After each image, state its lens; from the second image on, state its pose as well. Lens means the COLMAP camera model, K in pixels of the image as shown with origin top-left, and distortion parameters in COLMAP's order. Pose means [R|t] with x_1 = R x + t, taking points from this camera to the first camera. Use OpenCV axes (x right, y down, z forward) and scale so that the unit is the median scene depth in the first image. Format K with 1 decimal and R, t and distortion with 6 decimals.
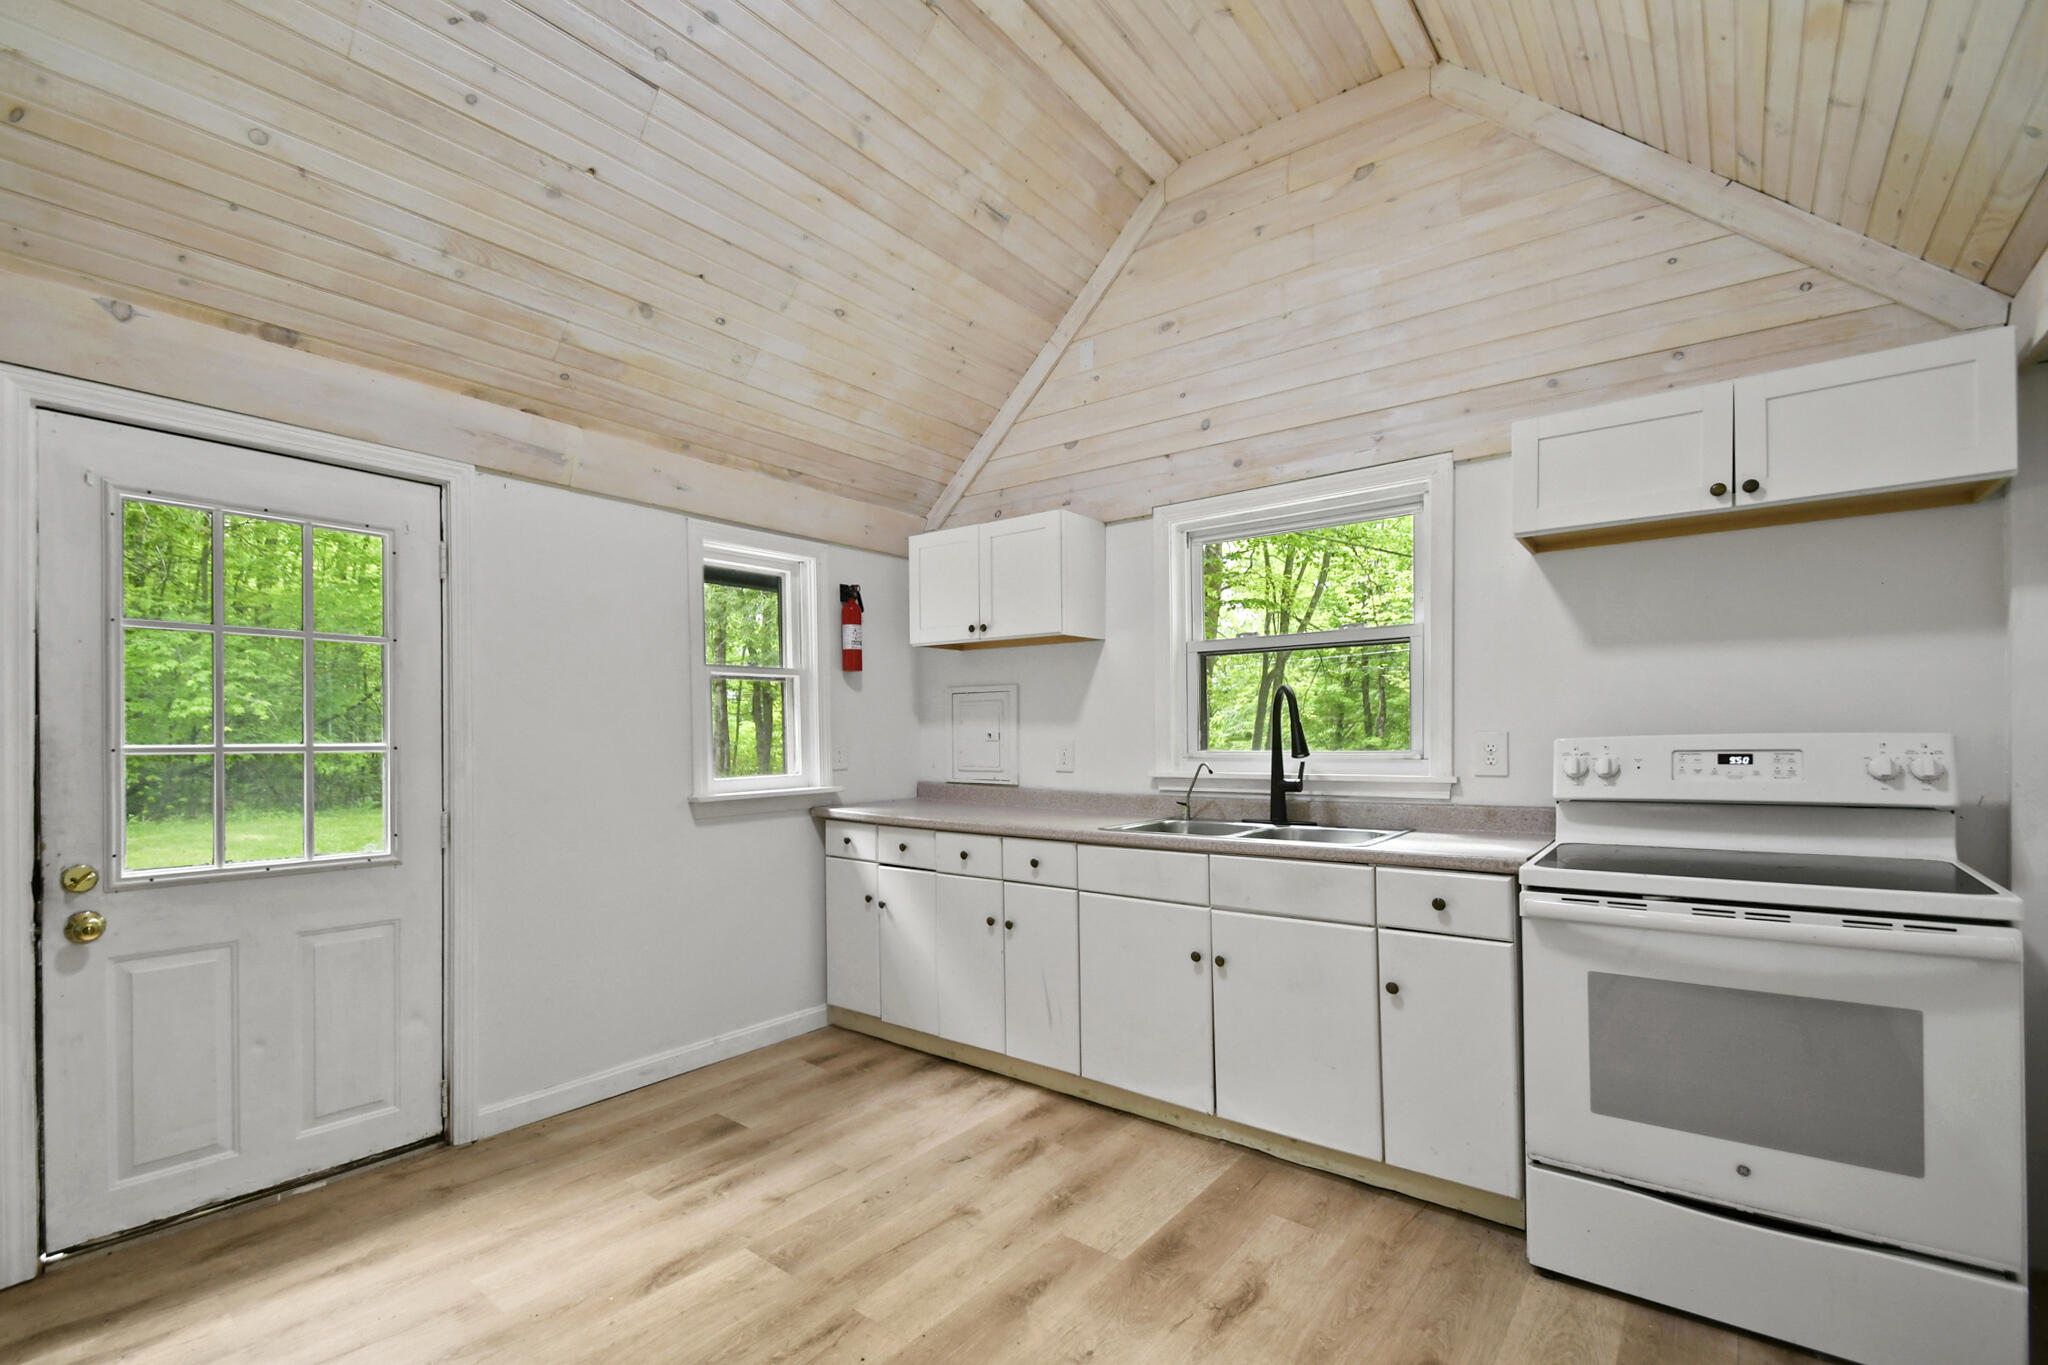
lens RADIAL K [[895.3, 0, 985.4], [0, 895.3, 747.1], [0, 0, 1]] dist [0.023306, -0.011145]
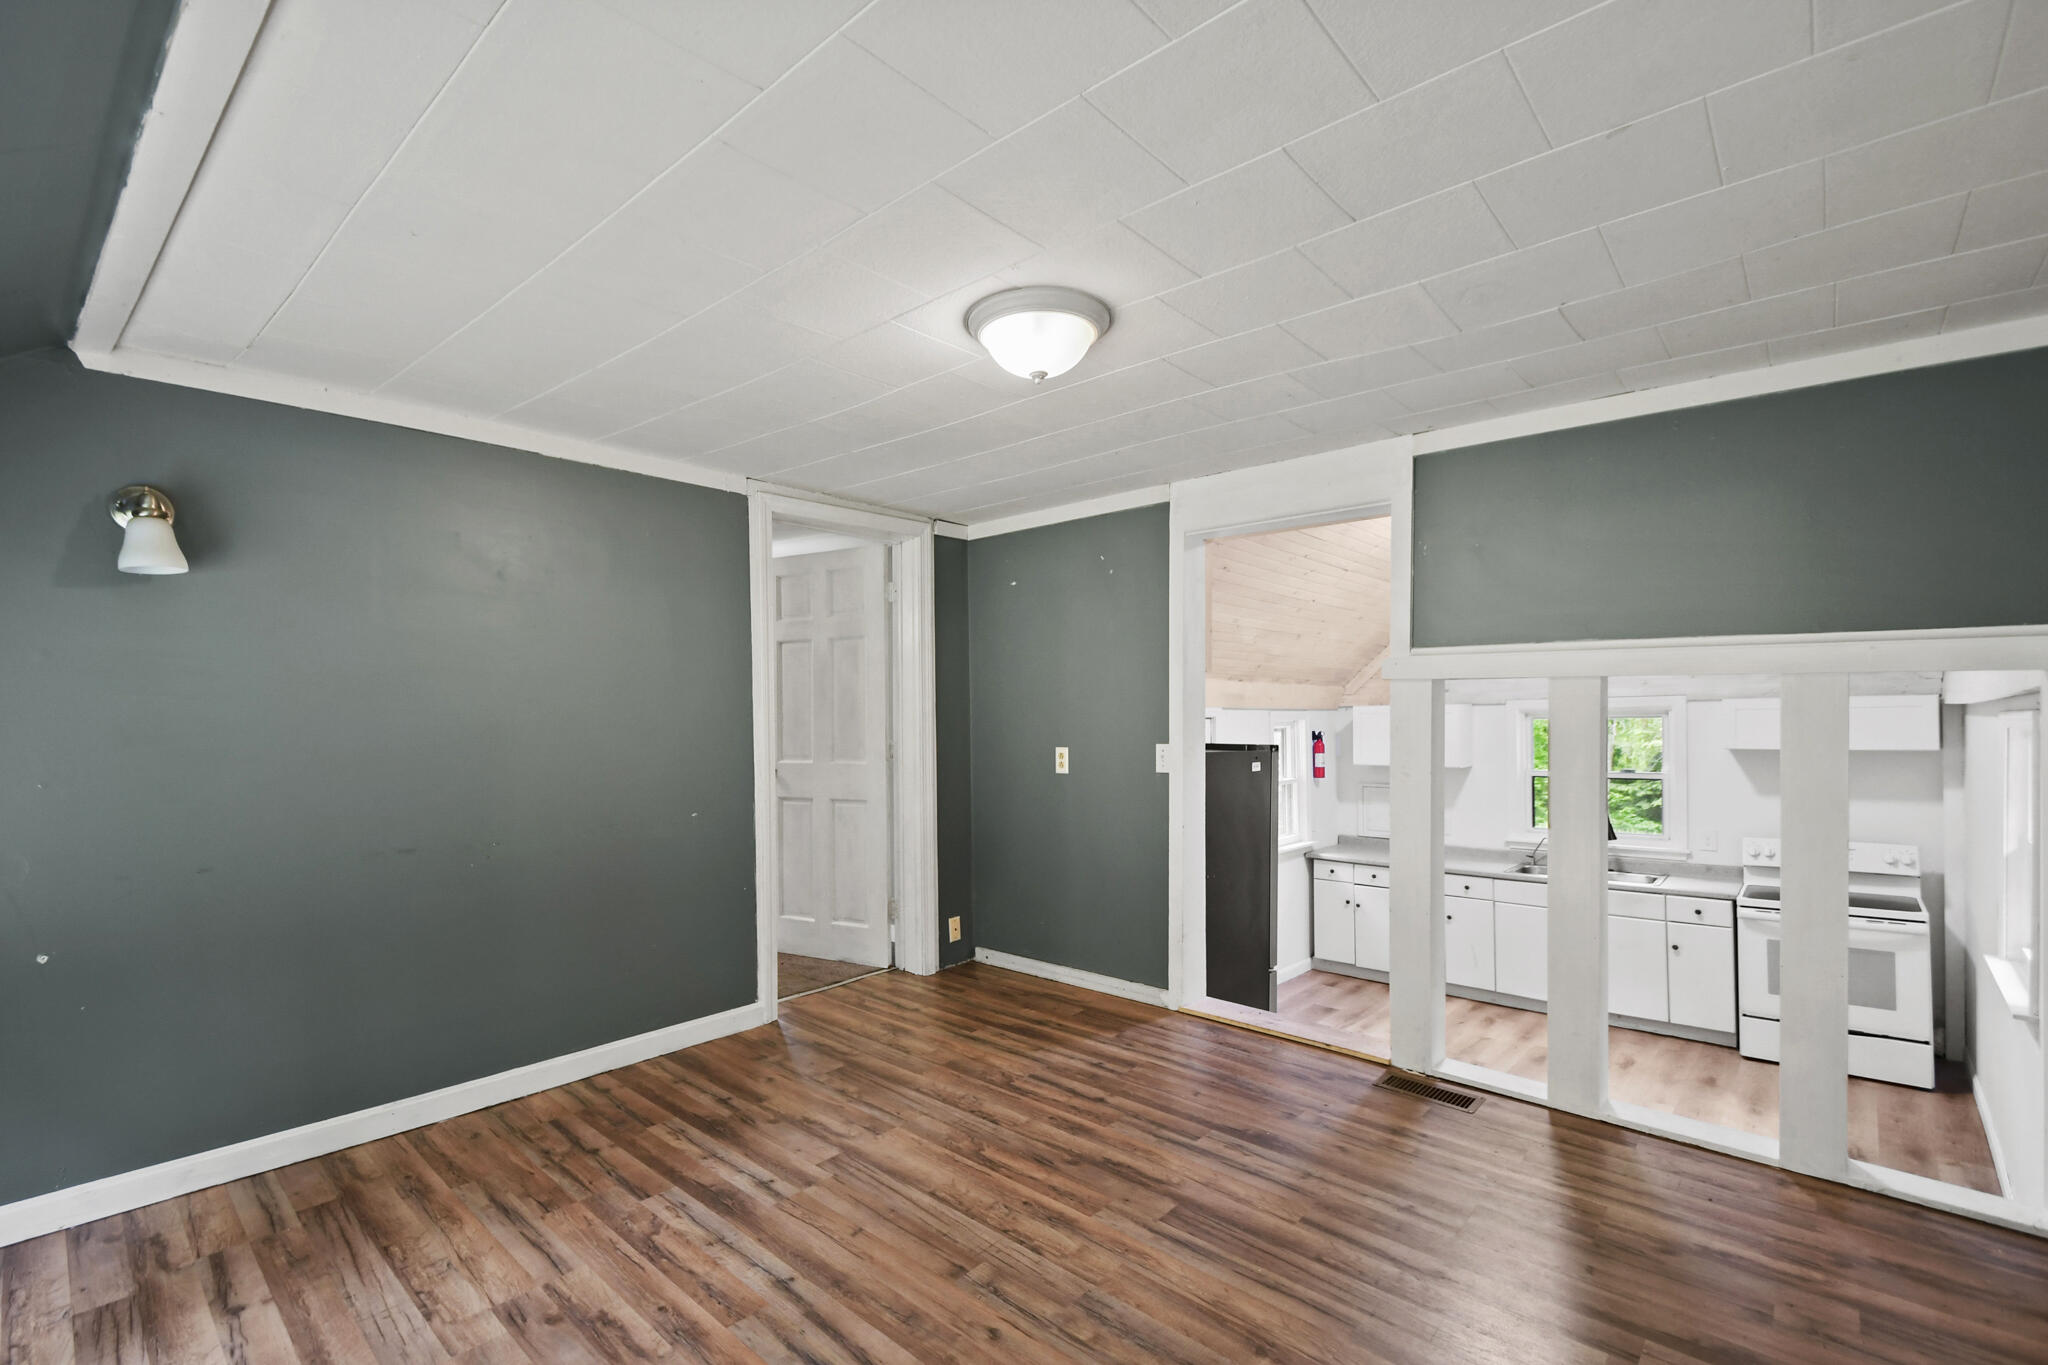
lens RADIAL K [[894.5, 0, 977.7], [0, 894.5, 728.5], [0, 0, 1]] dist [0.029583, -0.017328]
pose [[0.997241, -0.001902, -0.074208, -1.057497], [0.001202, 0.999954, -0.009477, -0.252297], [0.074223, 0.009361, 0.997198, -1.333959]]
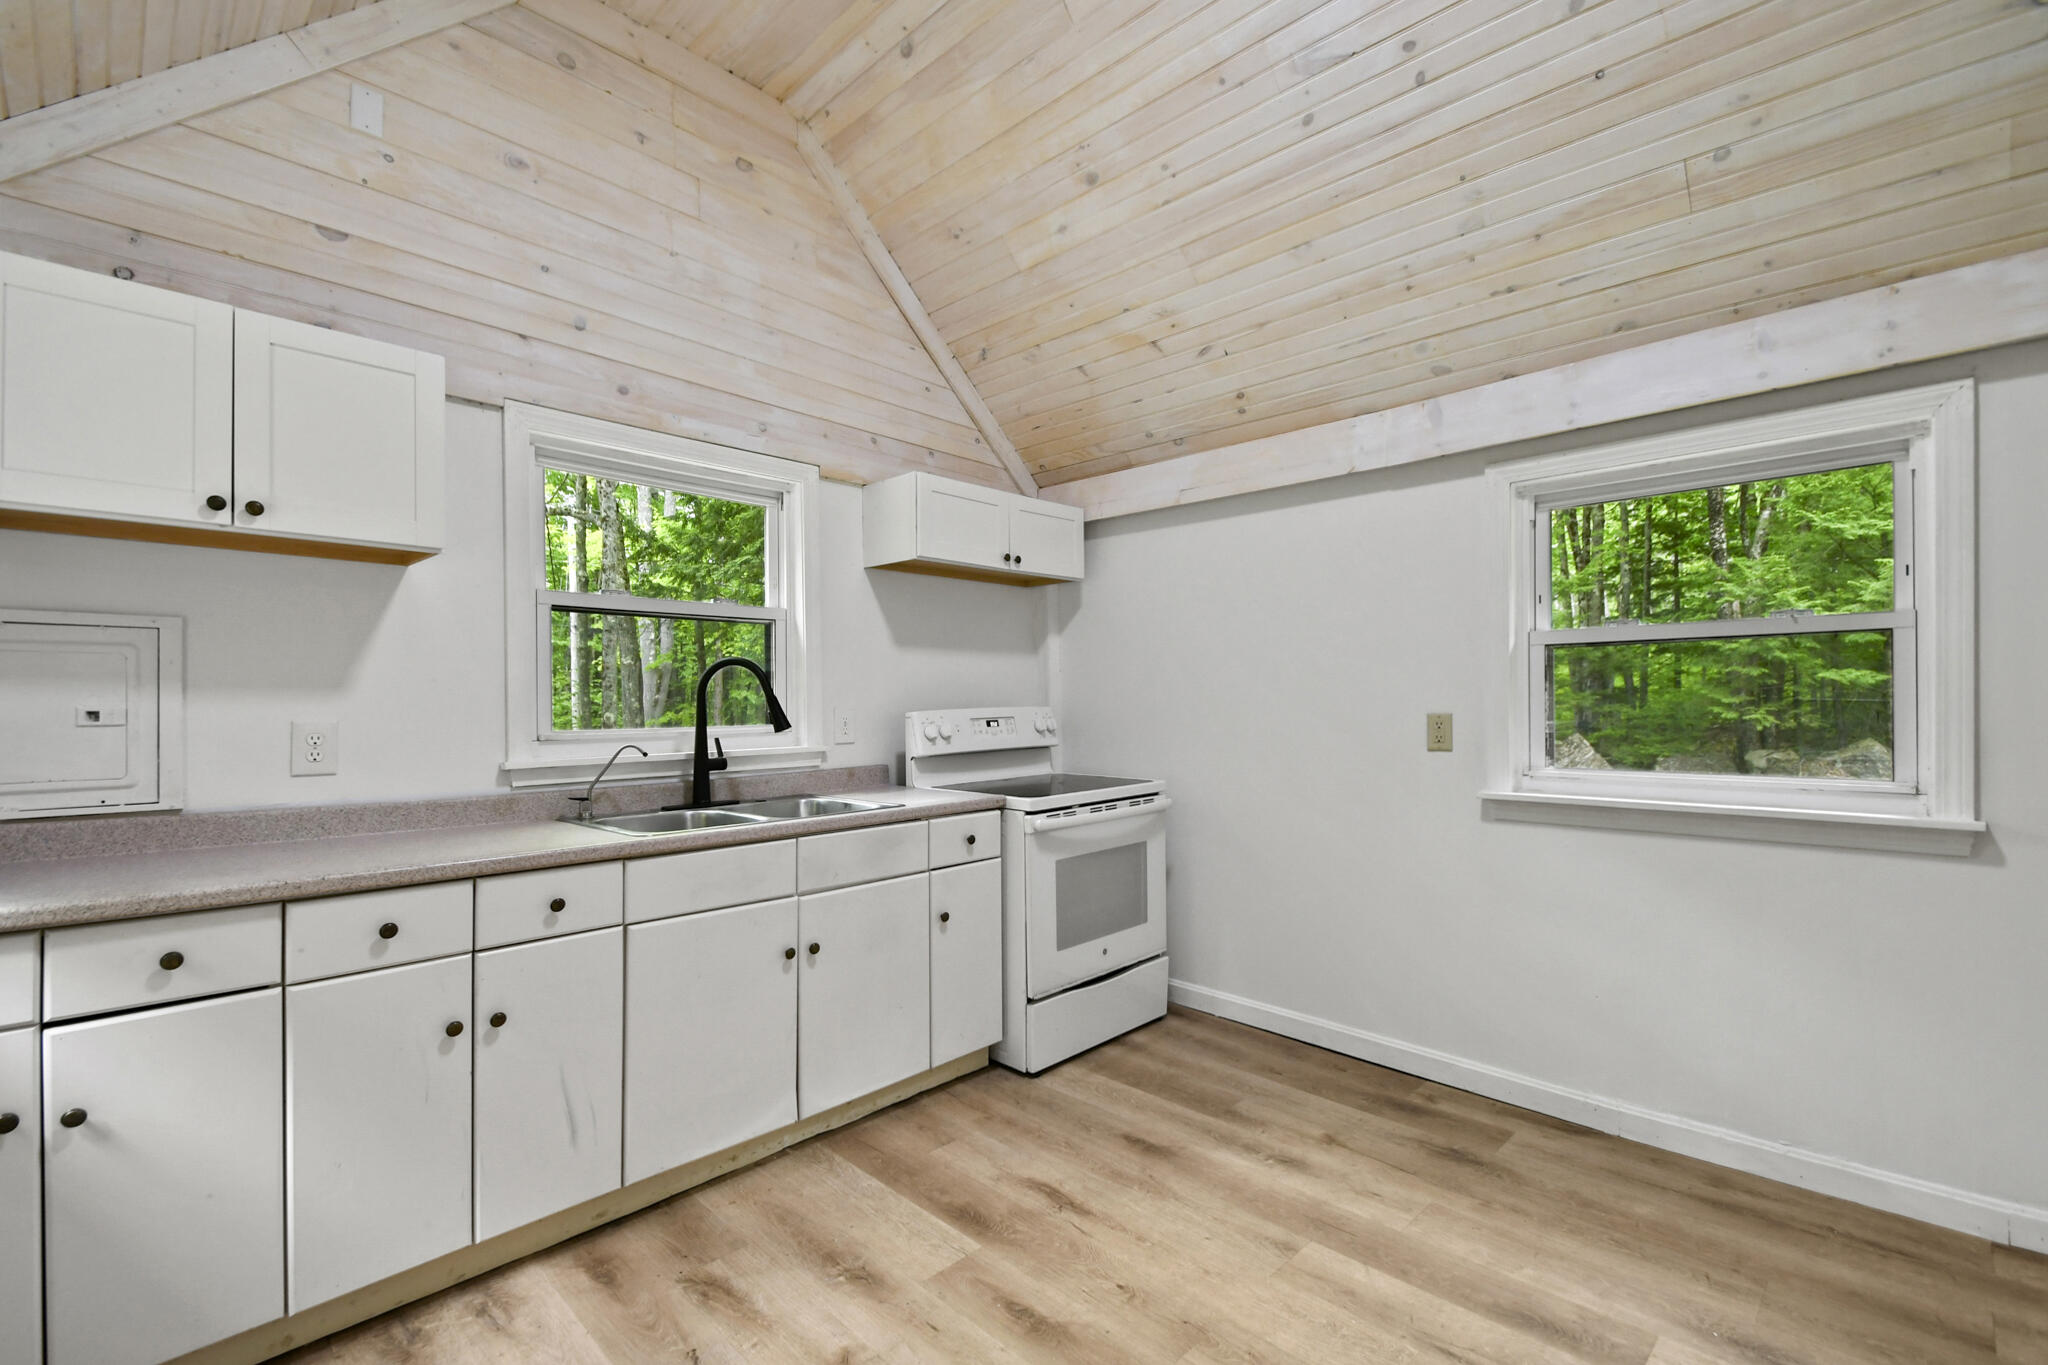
lens RADIAL K [[898.1, 0, 1018.6], [0, 898.1, 702.4], [0, 0, 1]] dist [0.011574, -0.000231]
pose [[0.093171, 0.005605, 0.995634, -0.664025], [0.020214, 0.999767, -0.007520, -0.009246], [-0.995445, 0.020826, 0.093036, 0.694650]]
